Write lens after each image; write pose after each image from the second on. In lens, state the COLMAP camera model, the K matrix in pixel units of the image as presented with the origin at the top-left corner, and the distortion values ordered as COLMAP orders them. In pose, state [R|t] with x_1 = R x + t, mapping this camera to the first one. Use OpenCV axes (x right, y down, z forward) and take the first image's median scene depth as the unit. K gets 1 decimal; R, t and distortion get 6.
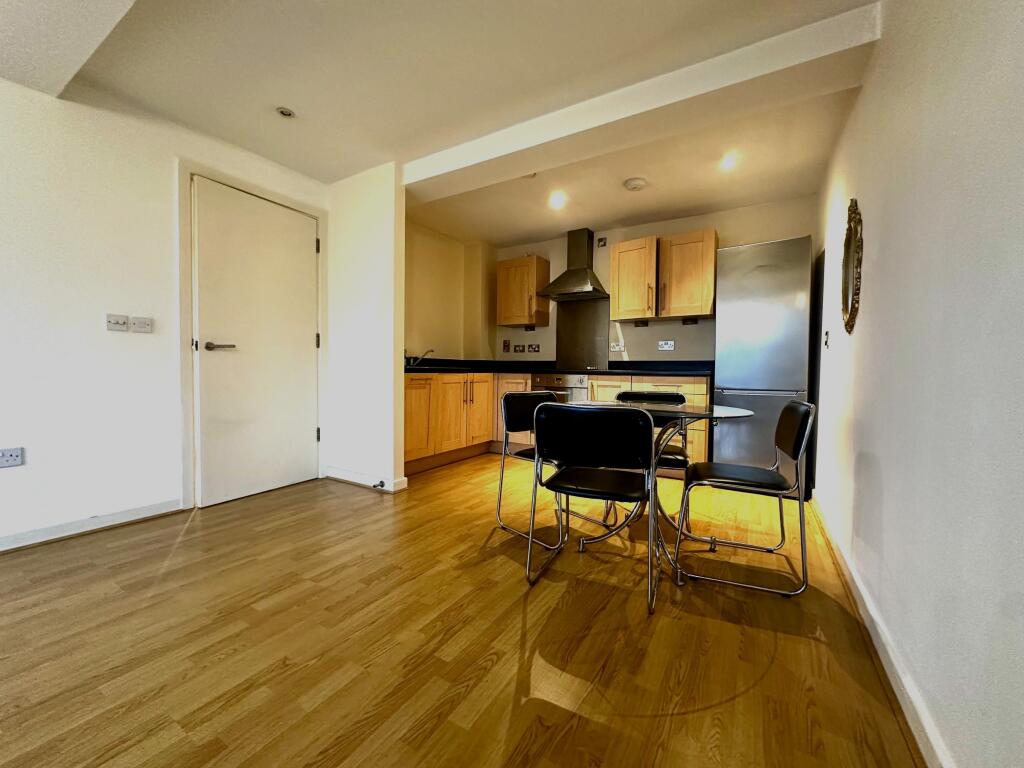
lens RADIAL K [[407.6, 0, 511.2], [0, 407.6, 383.0], [0, 0, 1]] dist [0.000488, 0.000304]
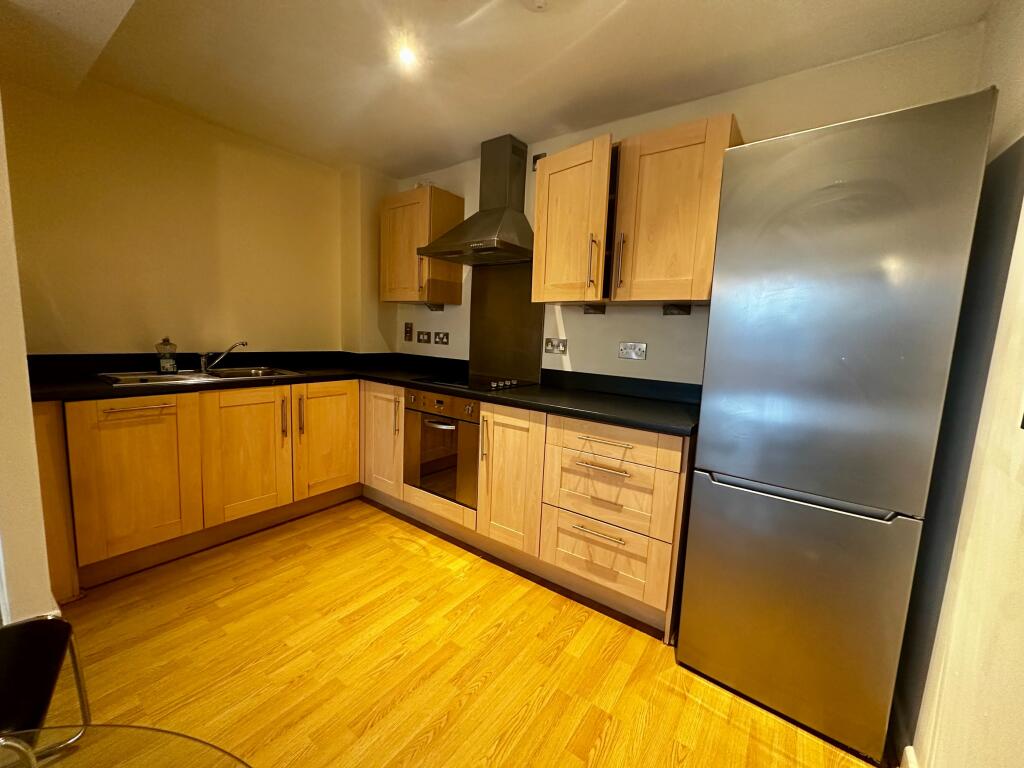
lens RADIAL K [[407.6, 0, 511.8], [0, 407.6, 382.3], [0, 0, 1]] dist [0.000488, 0.000304]
pose [[0.996515, 0.043381, -0.071251, 0.248176], [-0.036894, 0.995261, 0.089964, -0.089689], [0.074816, -0.087021, 0.993393, 0.413572]]
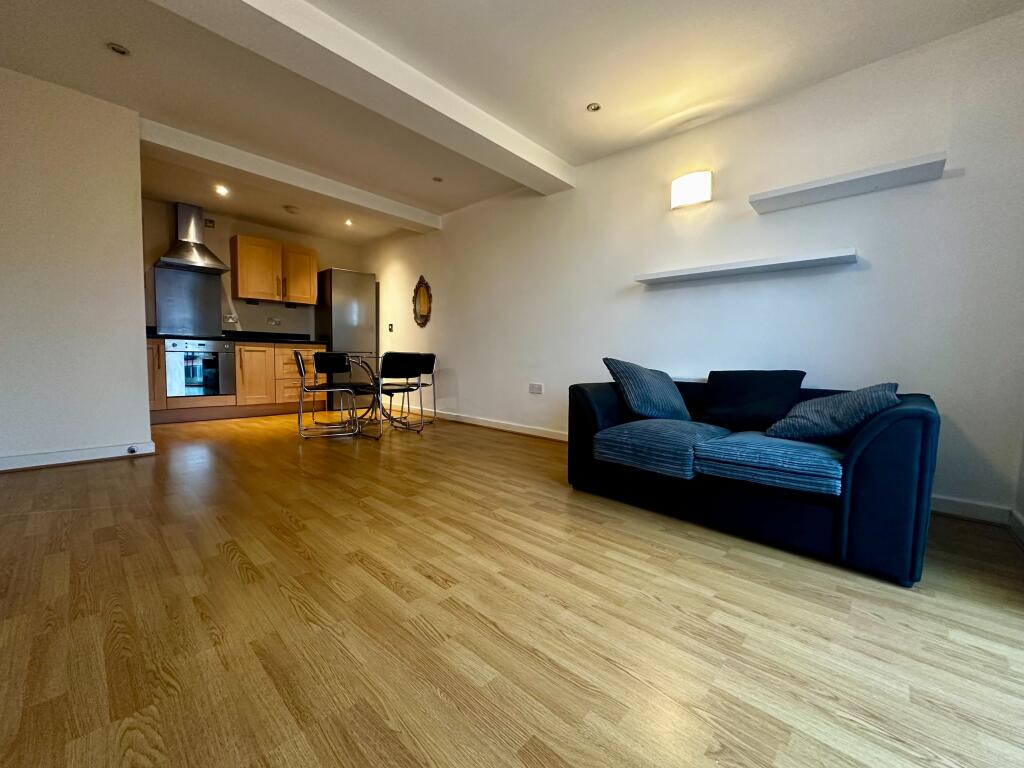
lens RADIAL K [[407.6, 0, 513.2], [0, 407.6, 385.3], [0, 0, 1]] dist [0.000488, 0.000304]
pose [[0.197161, -0.073557, 0.977608, -0.770496], [0.011480, 0.997286, 0.072722, 0.028549], [-0.980304, -0.003115, 0.197470, -0.042257]]
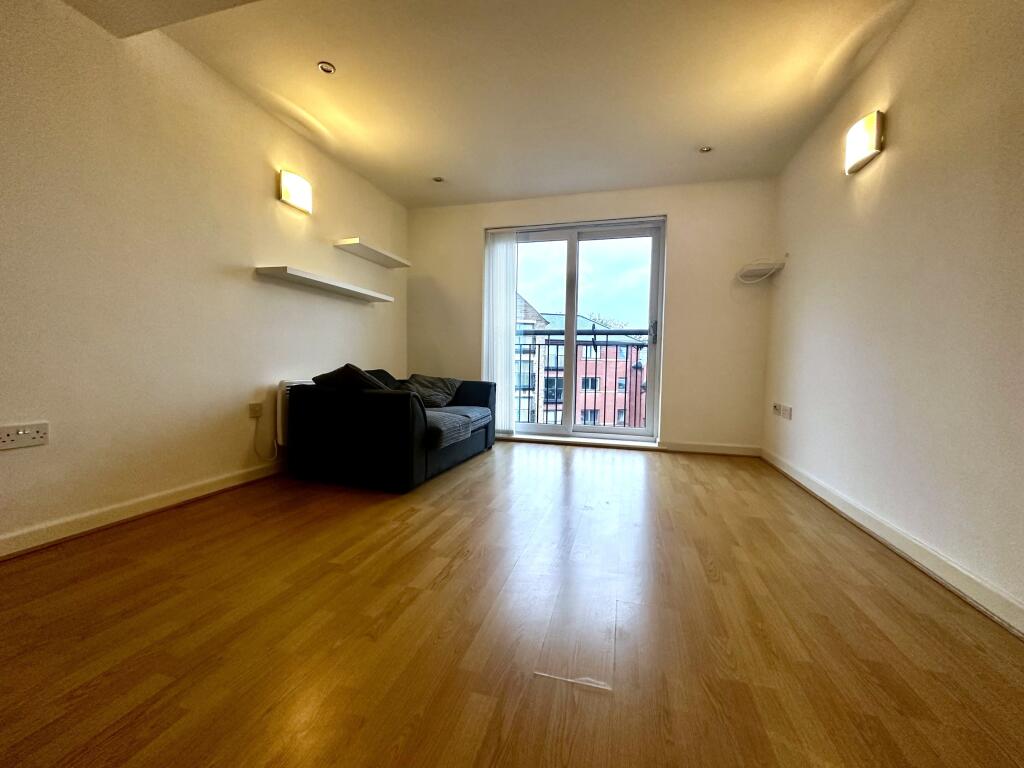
lens RADIAL K [[407.6, 0, 514.2], [0, 407.6, 379.2], [0, 0, 1]] dist [0.000488, 0.000304]
pose [[-0.960857, -0.016303, -0.276566, -0.181748], [-0.035462, 0.997293, 0.064413, 0.009298], [0.274767, 0.071699, -0.958834, 0.585173]]
